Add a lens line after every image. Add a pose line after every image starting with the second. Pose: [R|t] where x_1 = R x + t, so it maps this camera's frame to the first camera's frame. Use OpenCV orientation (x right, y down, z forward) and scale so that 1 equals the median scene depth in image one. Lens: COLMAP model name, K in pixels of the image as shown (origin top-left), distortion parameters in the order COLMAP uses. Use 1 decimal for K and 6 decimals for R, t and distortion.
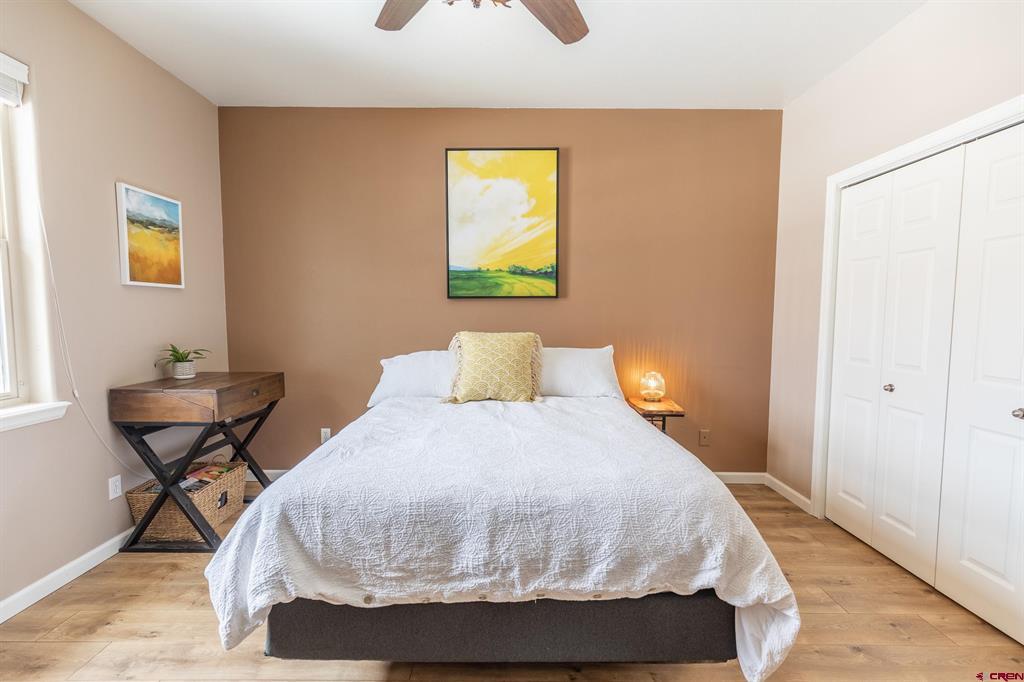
lens RADIAL K [[458.5, 0, 511.7], [0, 458.5, 347.1], [0, 0, 1]] dist [0.006787, -0.000474]
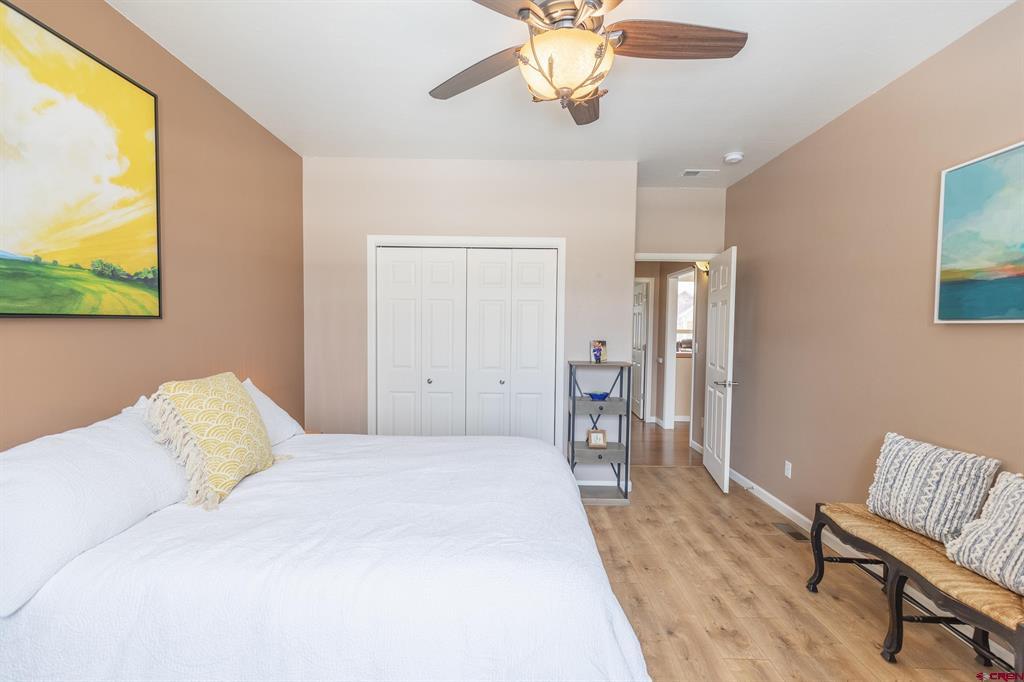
lens RADIAL K [[458.5, 0, 511.7], [0, 458.5, 347.1], [0, 0, 1]] dist [0.006787, -0.000474]
pose [[0.014314, -0.050426, 0.998625, -0.567724], [0.060318, 0.996952, 0.049477, -0.068799], [-0.998077, 0.059526, 0.017312, 0.483362]]
